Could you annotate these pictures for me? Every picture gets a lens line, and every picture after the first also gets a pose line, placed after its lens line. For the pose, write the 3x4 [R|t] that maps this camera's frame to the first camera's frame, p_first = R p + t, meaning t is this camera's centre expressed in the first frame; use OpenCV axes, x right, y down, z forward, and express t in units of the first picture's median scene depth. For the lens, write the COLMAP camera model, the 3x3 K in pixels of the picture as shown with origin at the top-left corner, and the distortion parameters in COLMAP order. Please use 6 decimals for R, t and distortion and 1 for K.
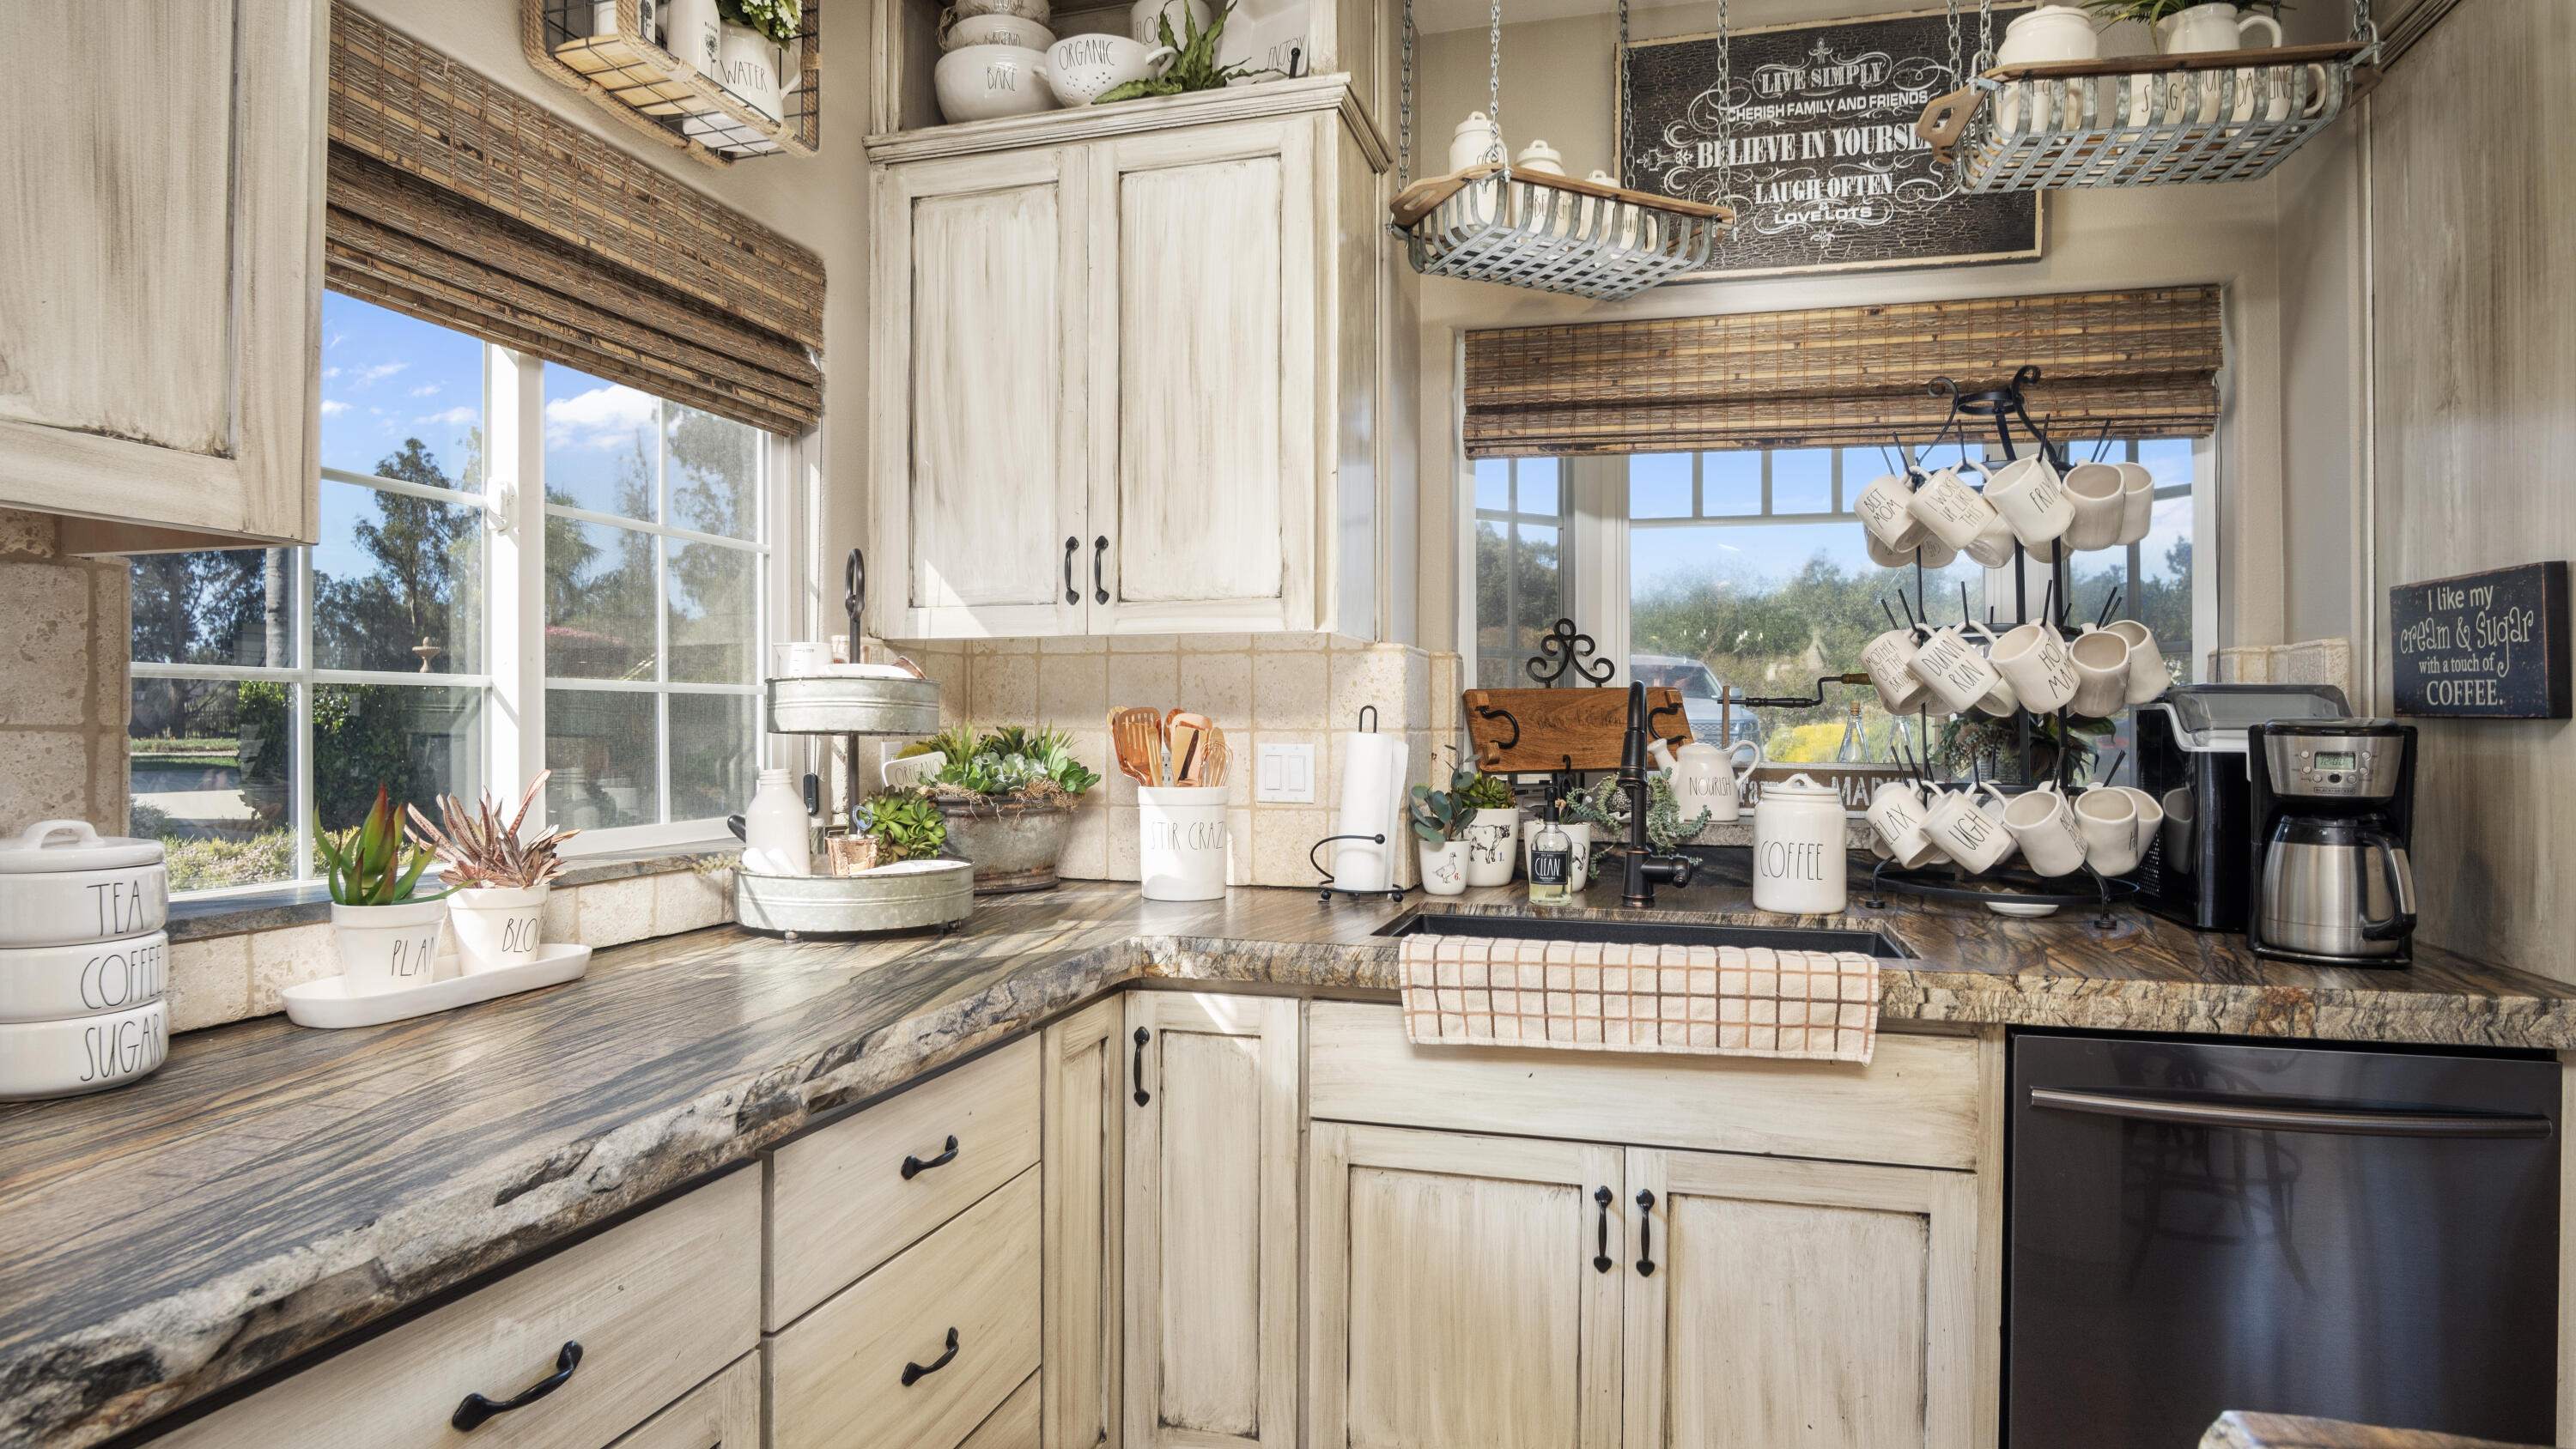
lens RADIAL K [[1393.0, 0, 1288.0], [0, 1393.0, 724.5], [0, 0, 1]] dist [-0.026086, 0.000321]
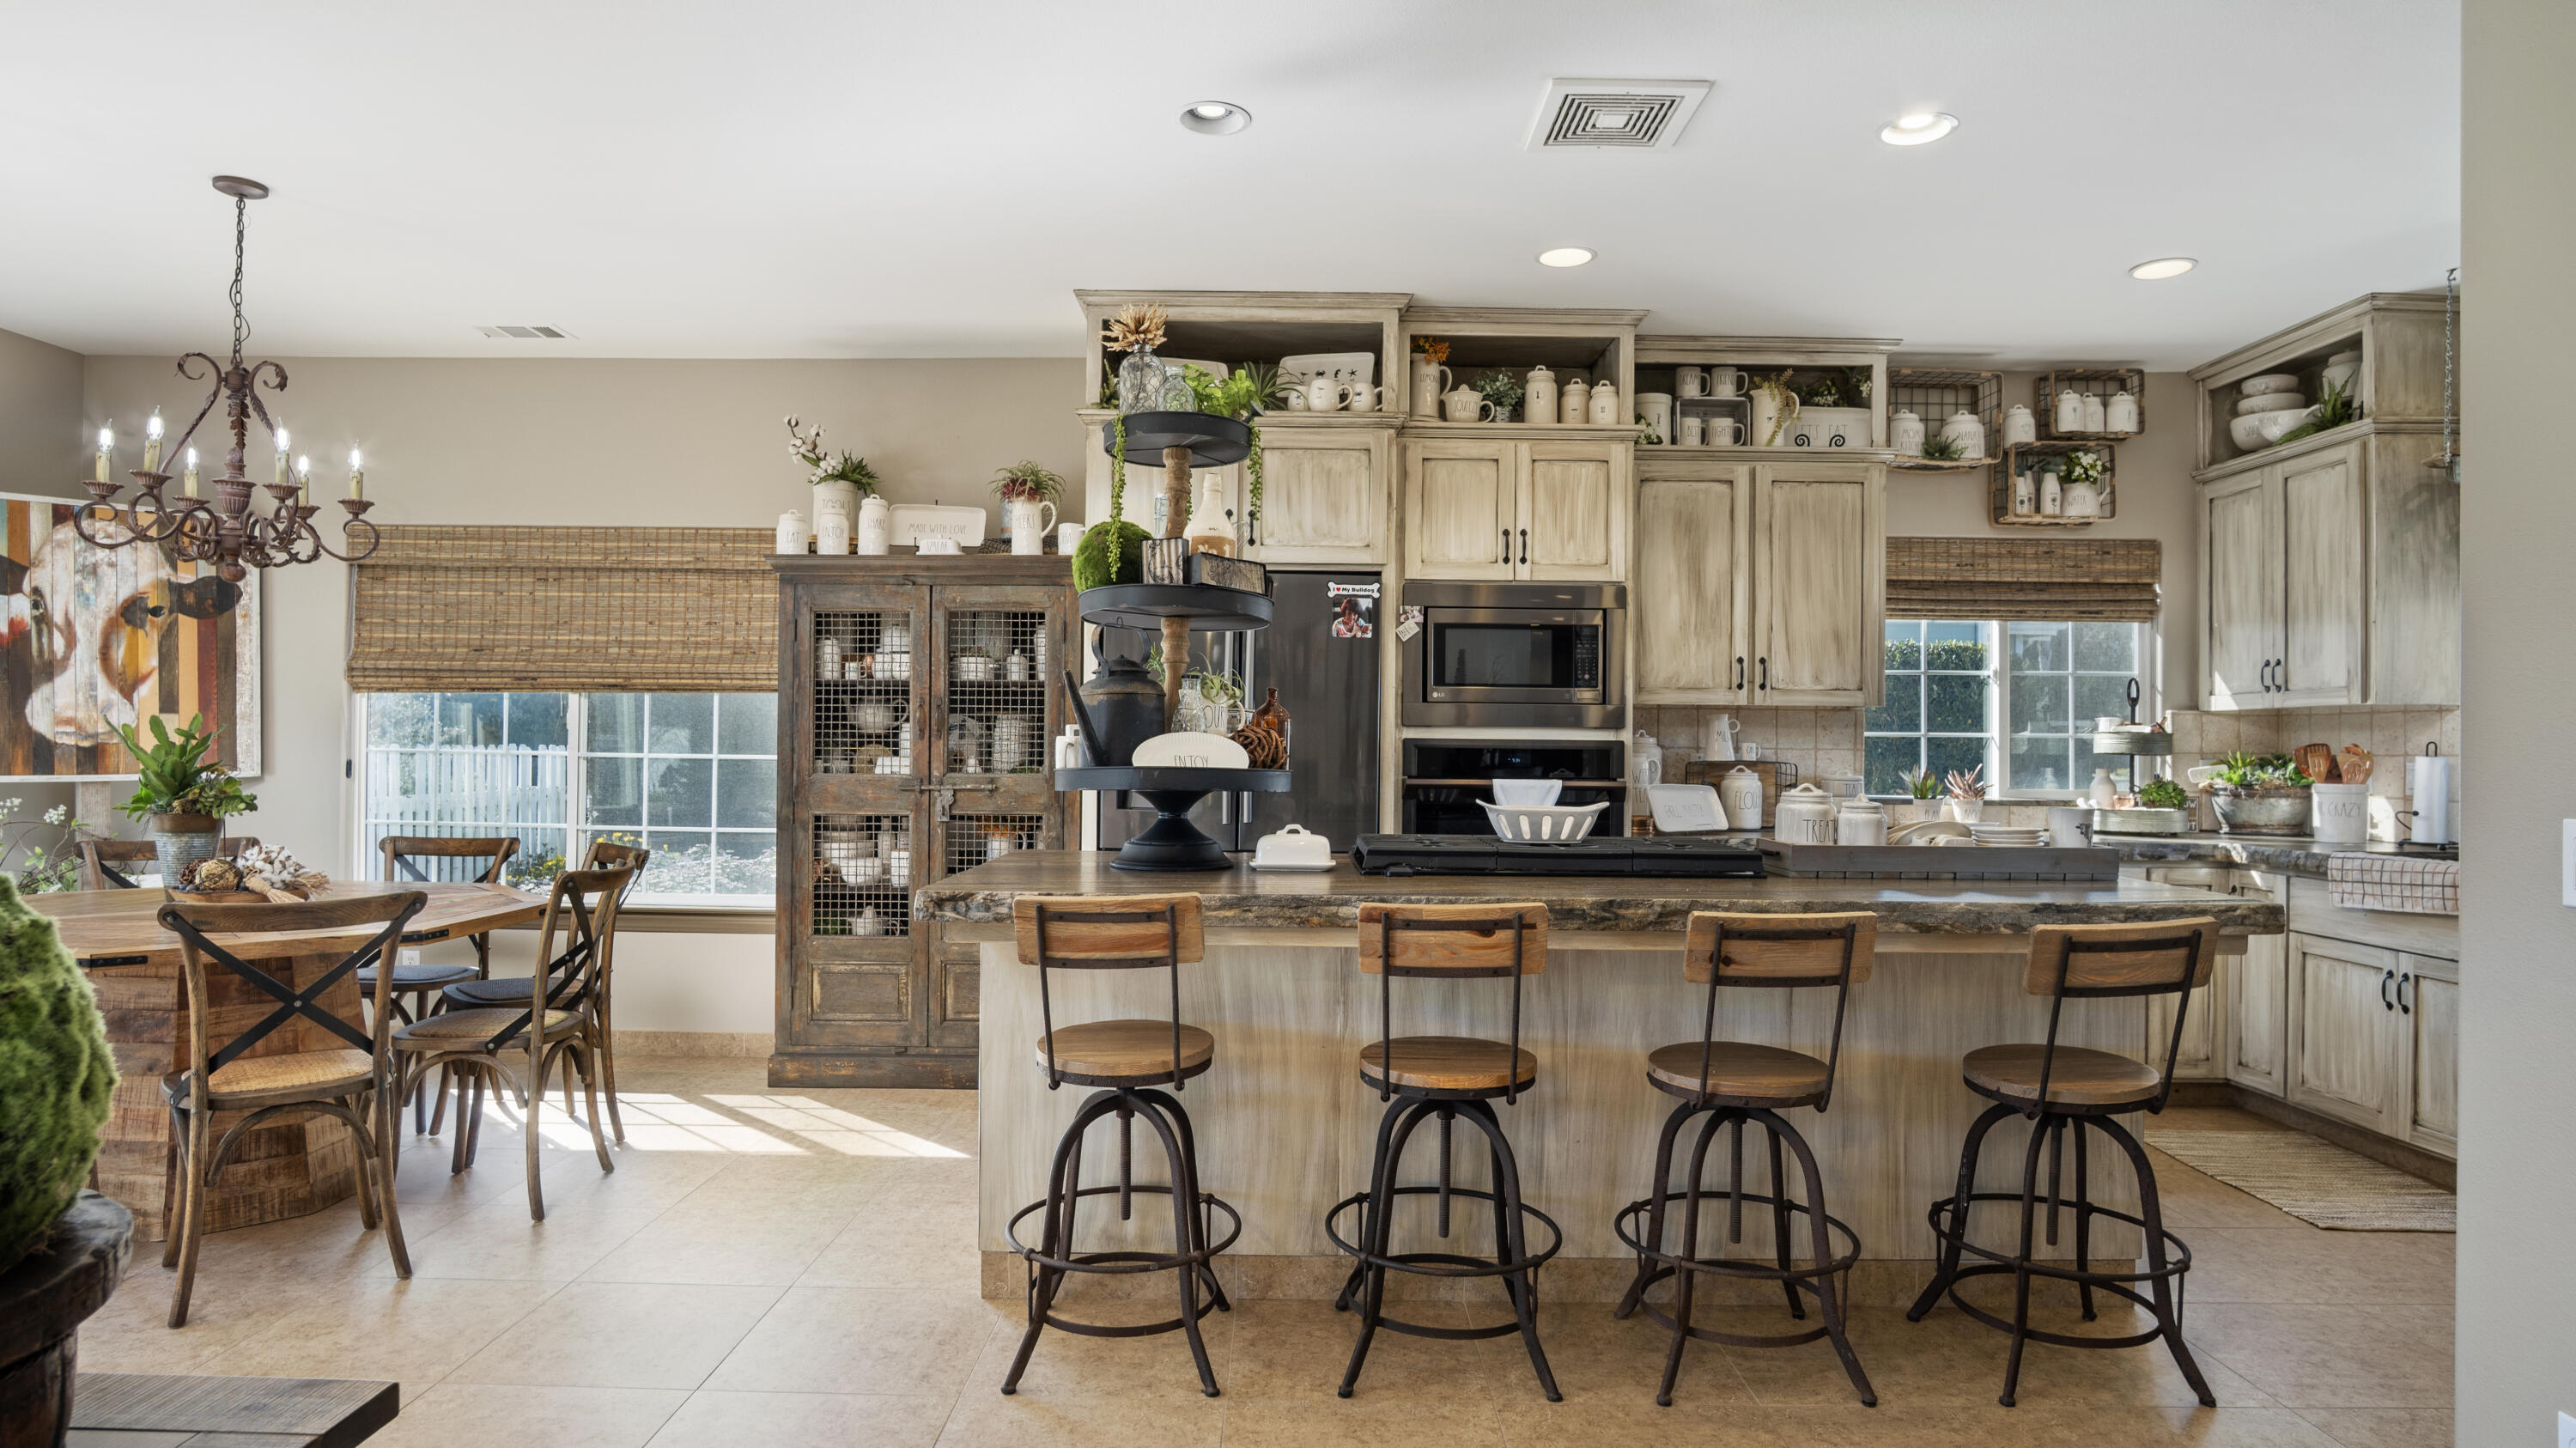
lens RADIAL K [[1392.2, 0, 1278.7], [0, 1392.2, 745.5], [0, 0, 1]] dist [-0.025374, 0.002212]
pose [[0.270045, -0.001317, -0.962847, 1.402390], [-0.009338, 0.999948, -0.003987, 0.012142], [0.962802, 0.010067, 0.270019, -0.943340]]
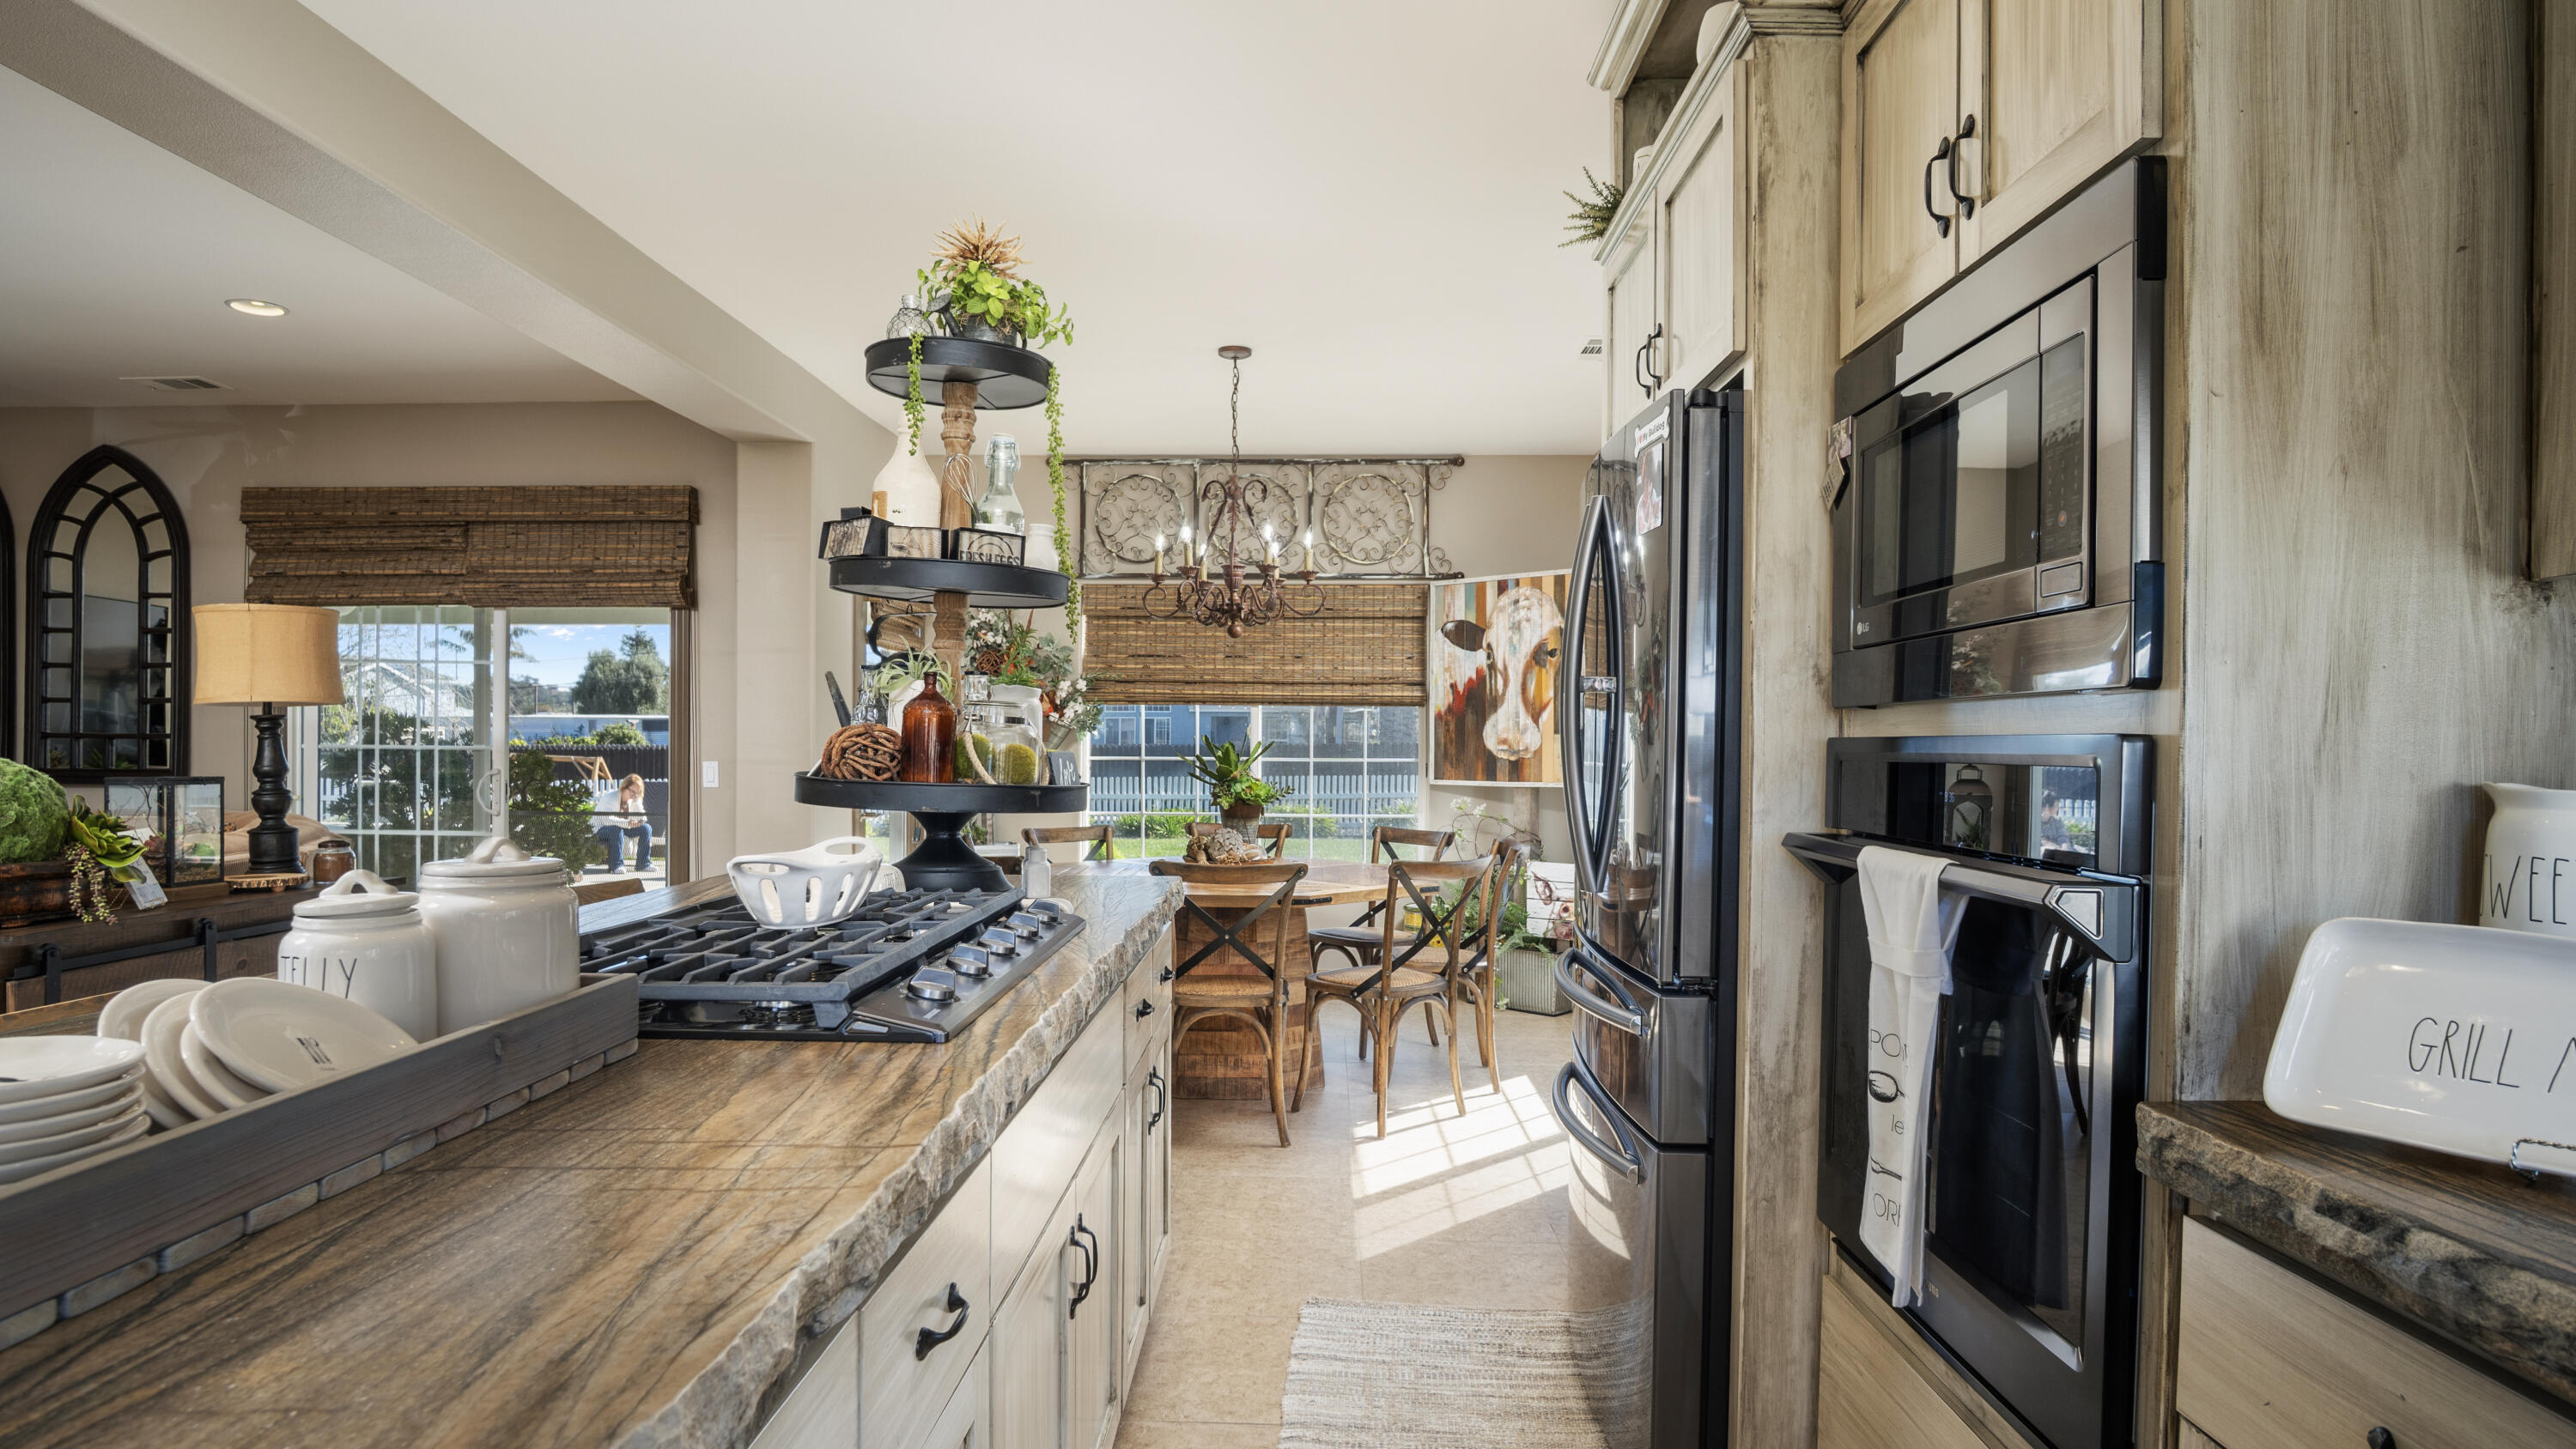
lens RADIAL K [[1417.9, 0, 1286.0], [0, 1417.9, 755.5], [0, 0, 1]] dist [-0.027333, 0.000148]
pose [[-0.968430, -0.012239, -0.248985, 0.090600], [-0.014201, 0.999881, 0.006084, 0.001942], [0.248880, 0.009427, -0.968488, 0.472874]]
